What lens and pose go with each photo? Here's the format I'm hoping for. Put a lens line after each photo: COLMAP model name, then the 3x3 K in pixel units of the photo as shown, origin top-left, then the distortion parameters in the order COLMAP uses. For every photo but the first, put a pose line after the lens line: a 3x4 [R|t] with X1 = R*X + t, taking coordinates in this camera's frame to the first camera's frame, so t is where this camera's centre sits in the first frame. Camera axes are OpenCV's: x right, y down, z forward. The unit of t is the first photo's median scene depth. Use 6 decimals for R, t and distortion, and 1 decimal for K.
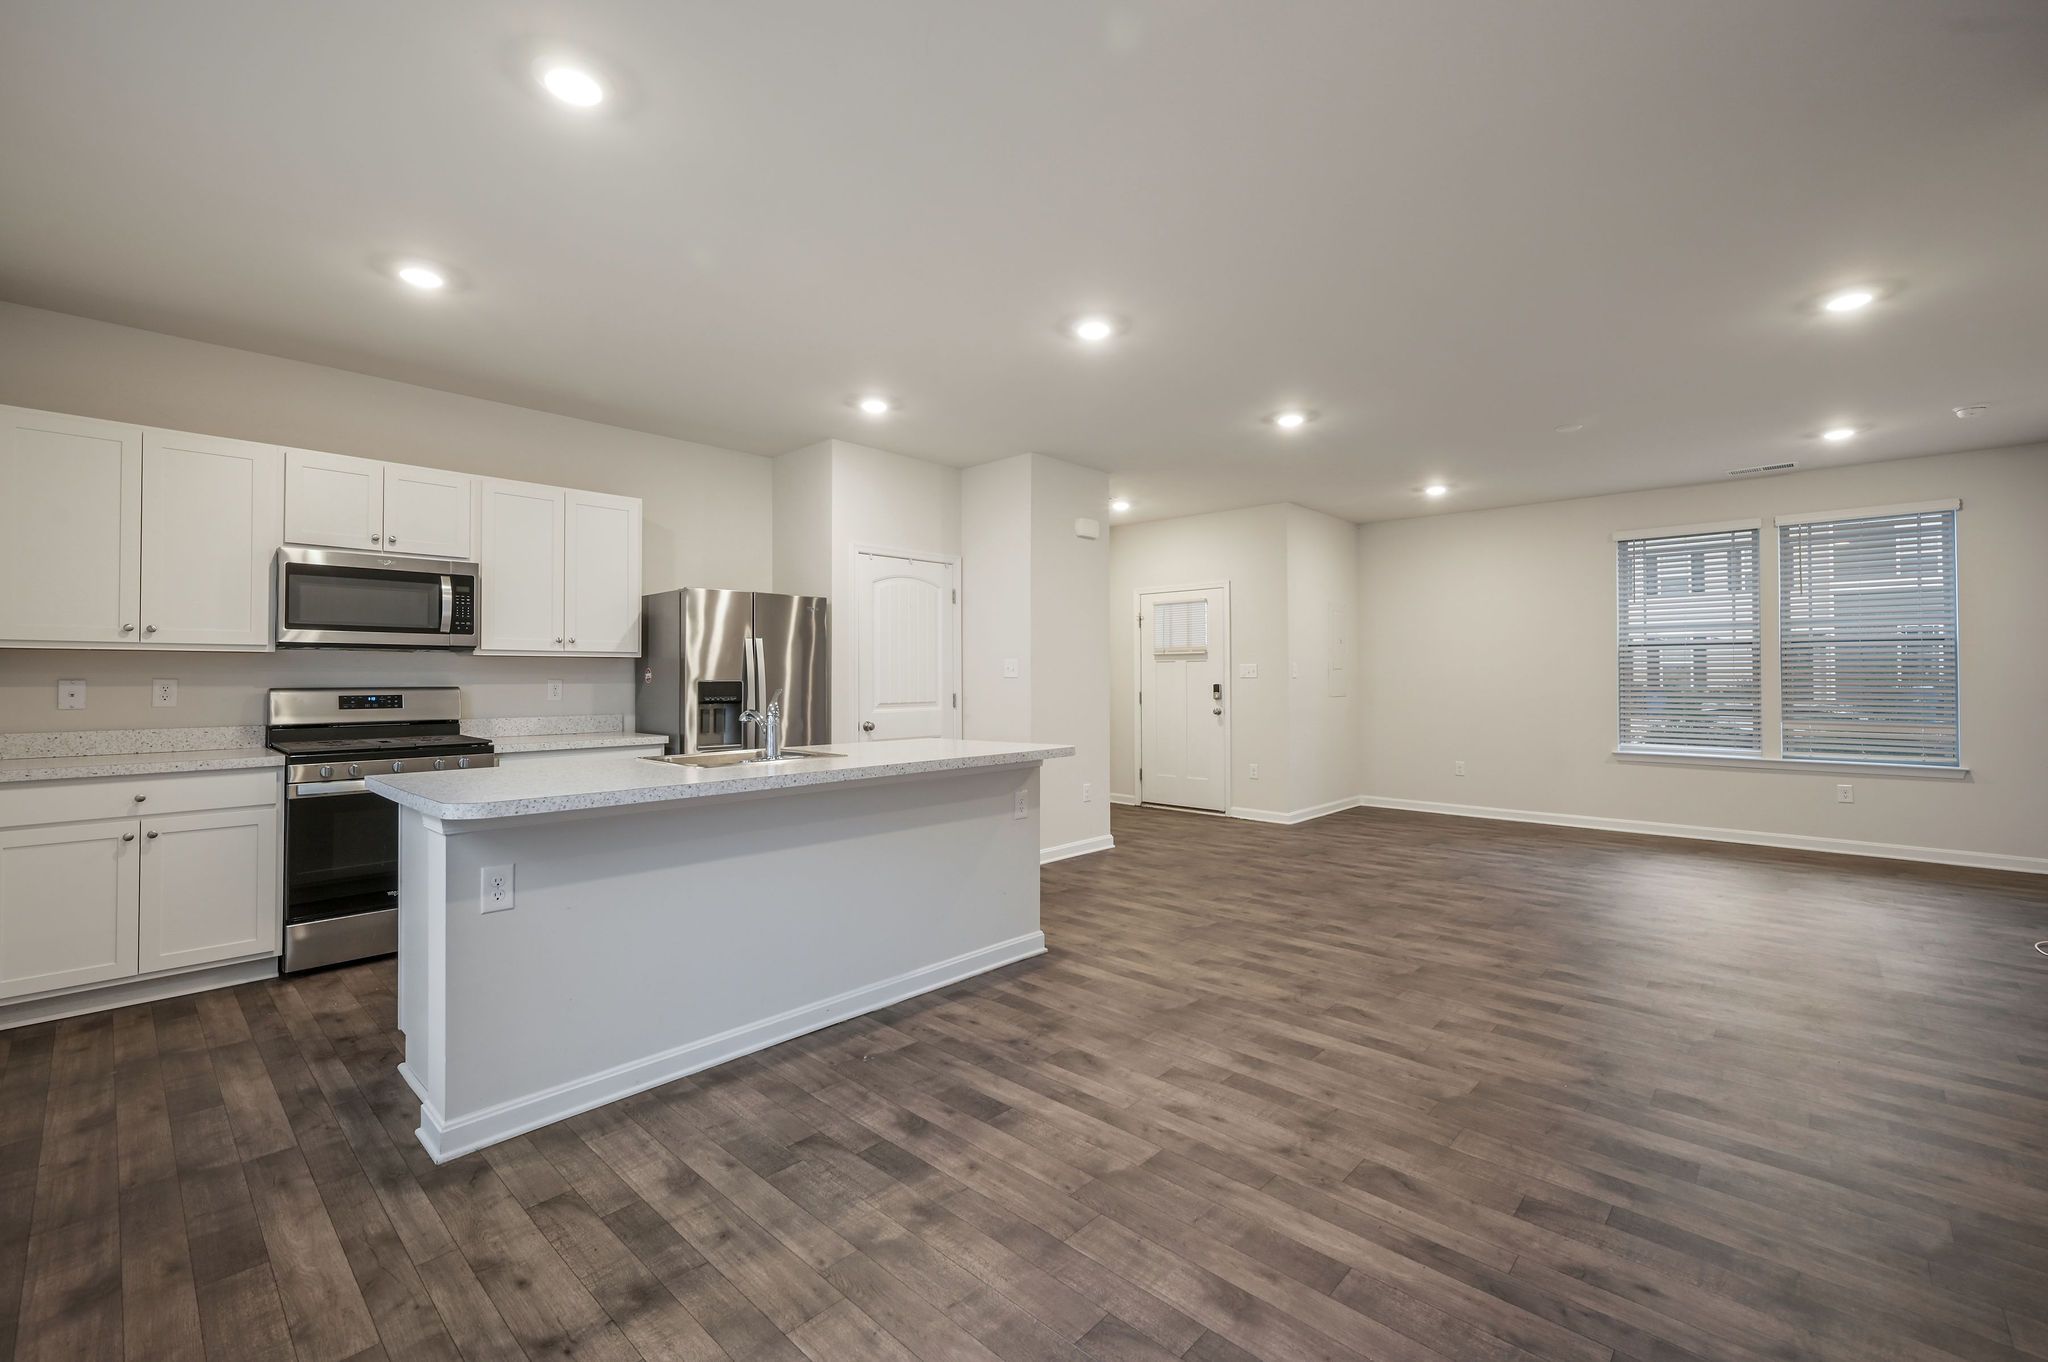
lens RADIAL K [[862.6, 0, 1023.4], [0, 862.6, 671.4], [0, 0, 1]] dist [-0.003487, -0.000269]
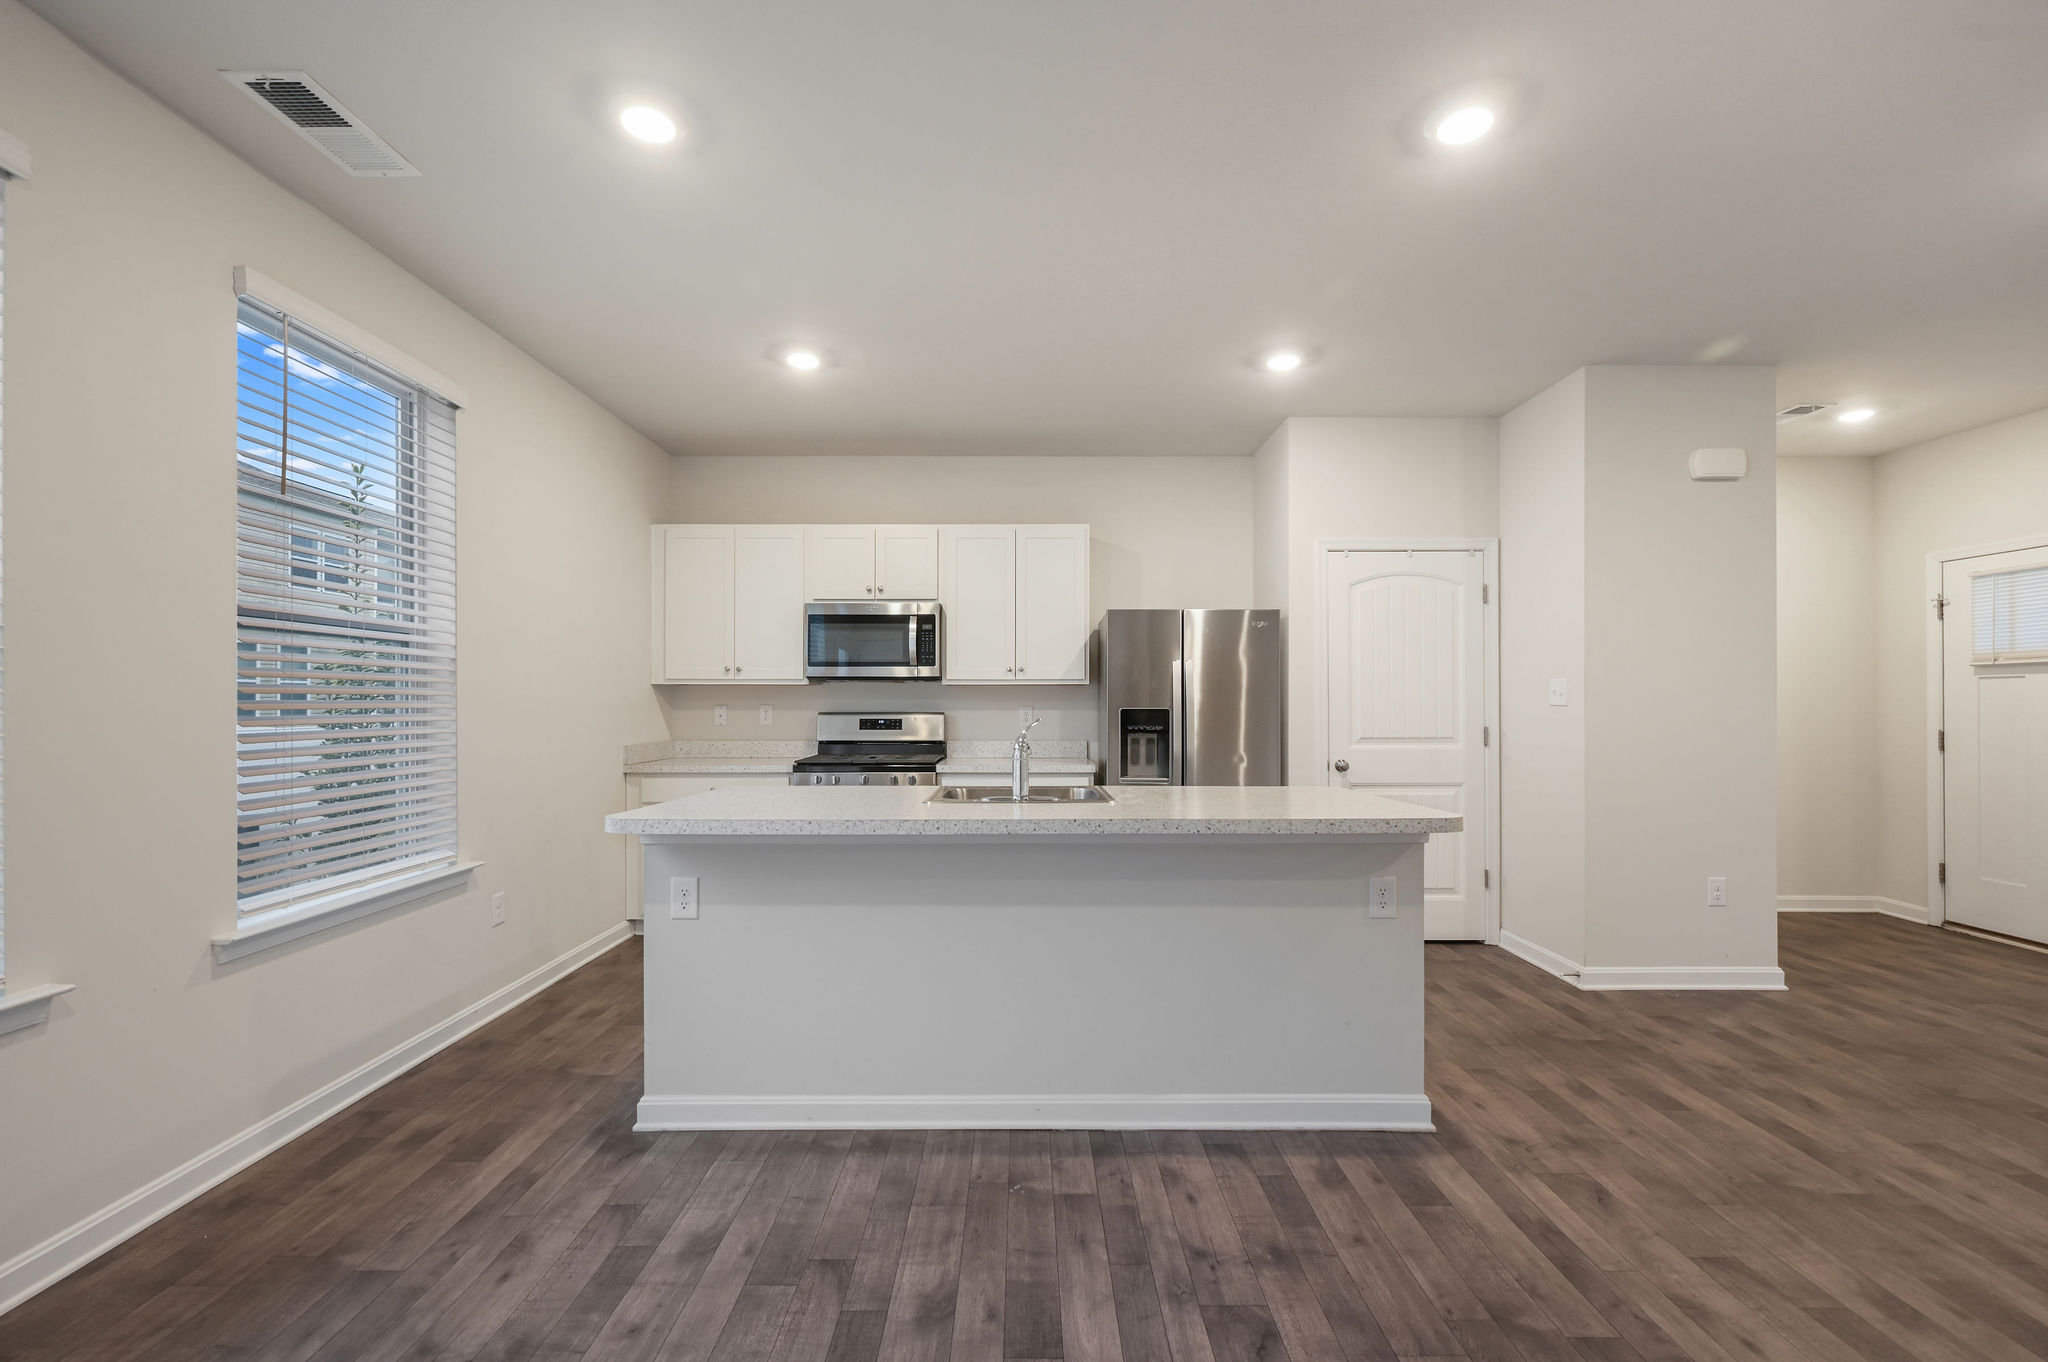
lens RADIAL K [[856.4, 0, 1023.1], [0, 856.4, 705.6], [0, 0, 1]] dist [-0.003292, 0.000108]
pose [[0.683935, 0.002974, -0.729537, 0.293177], [0.003930, 0.999962, 0.007761, 0.000639], [0.729532, -0.008175, 0.683898, 0.354299]]
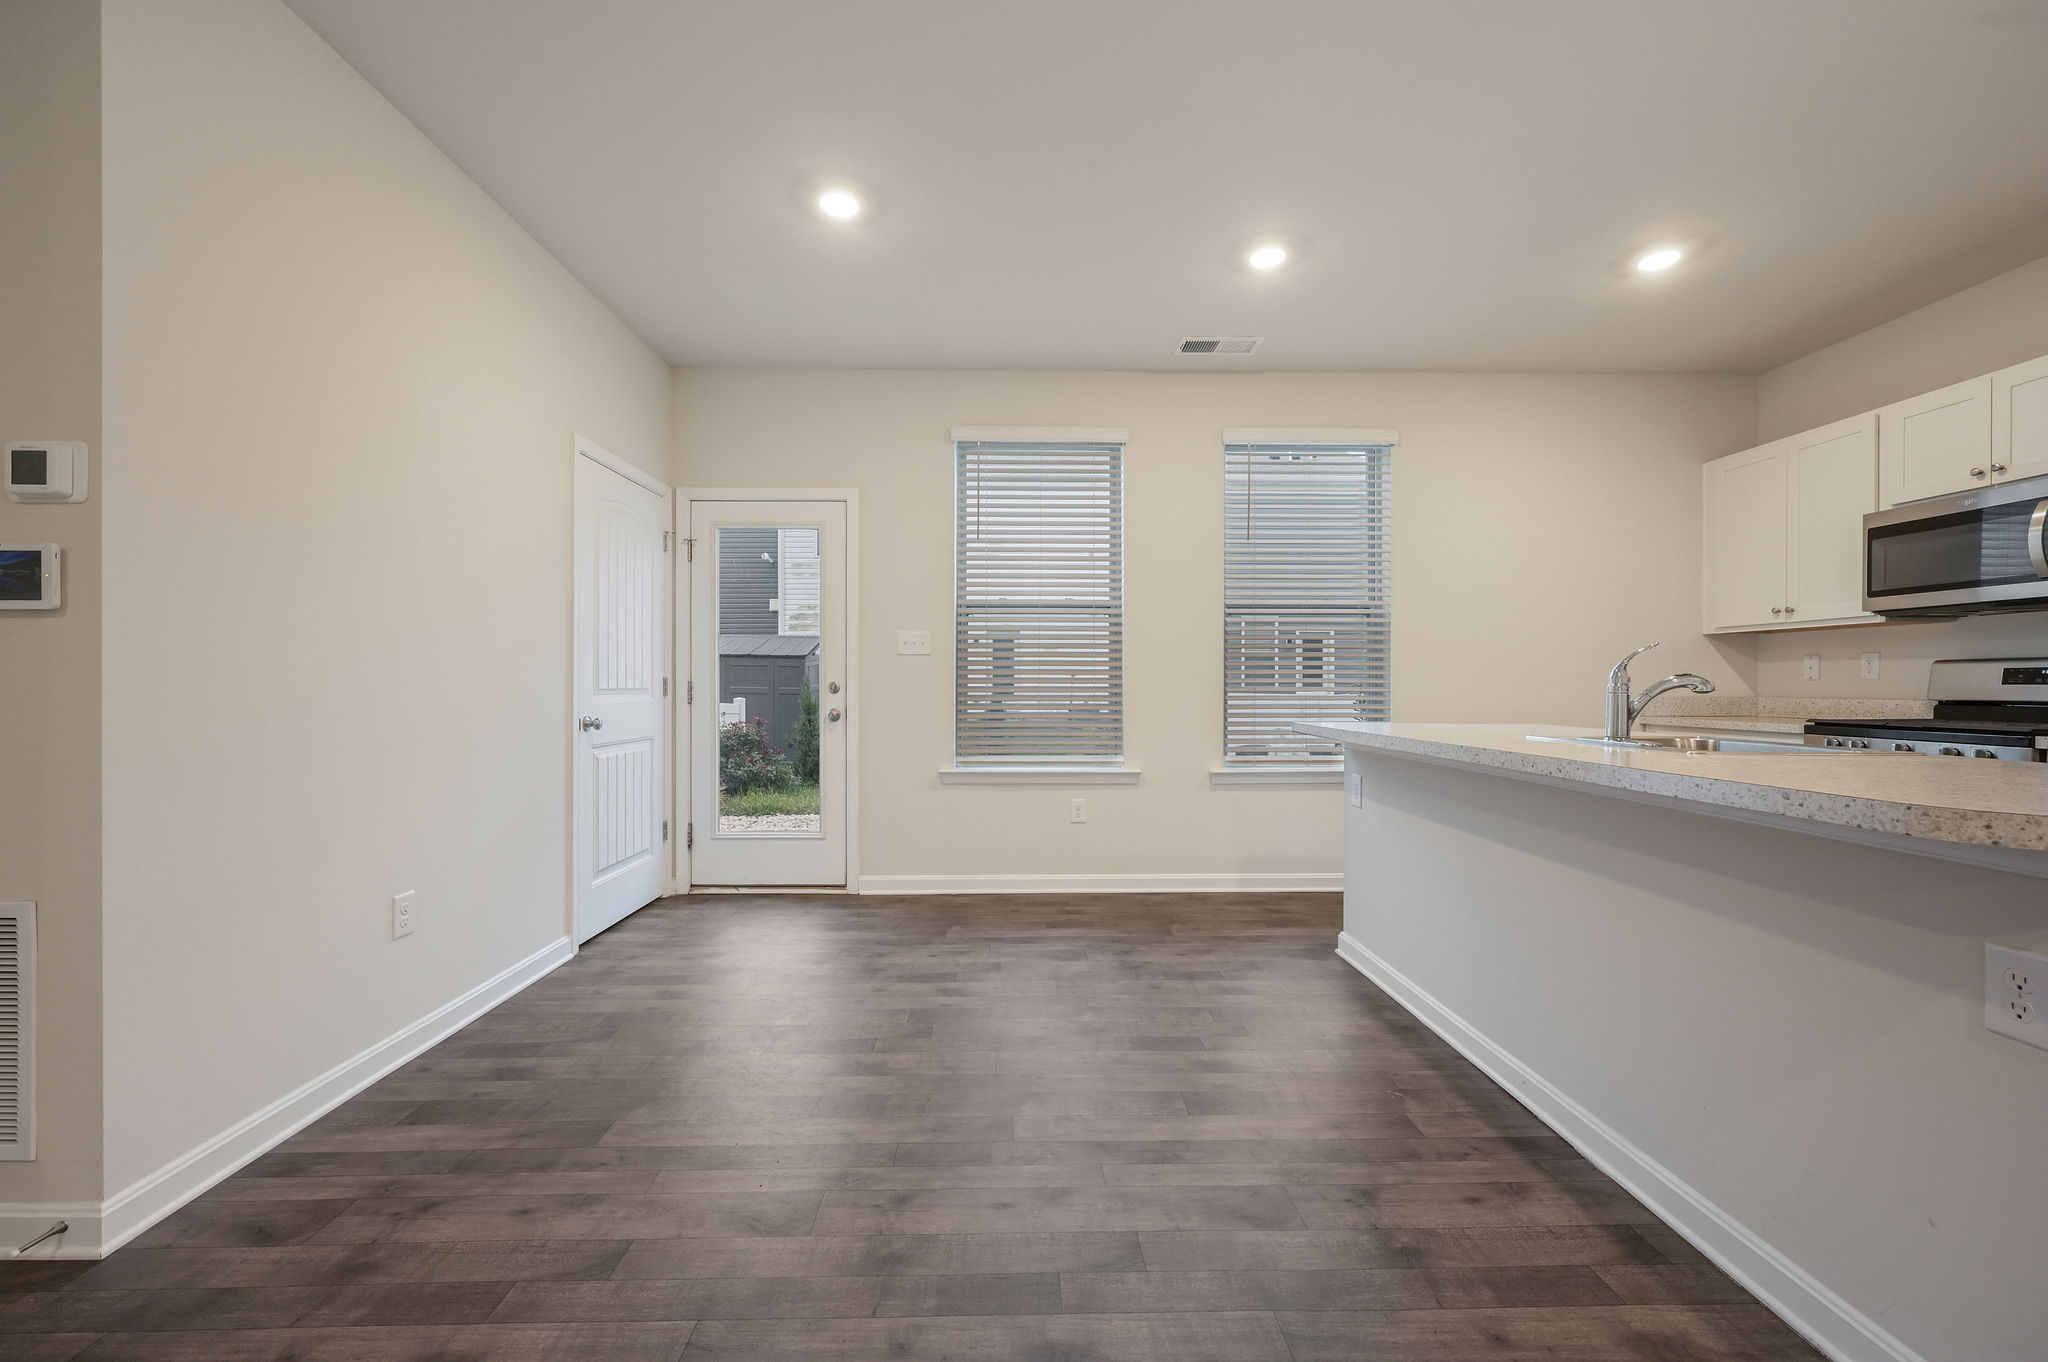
lens RADIAL K [[802.5, 0, 1024.0], [0, 802.5, 681.0], [0, 0, 1]] dist [-0.000829, -0.000082]
pose [[-0.718195, -0.002631, -0.695837, 0.448625], [0.003851, 0.999963, -0.007756, 0.047204], [0.695831, -0.008250, -0.718158, 0.976966]]
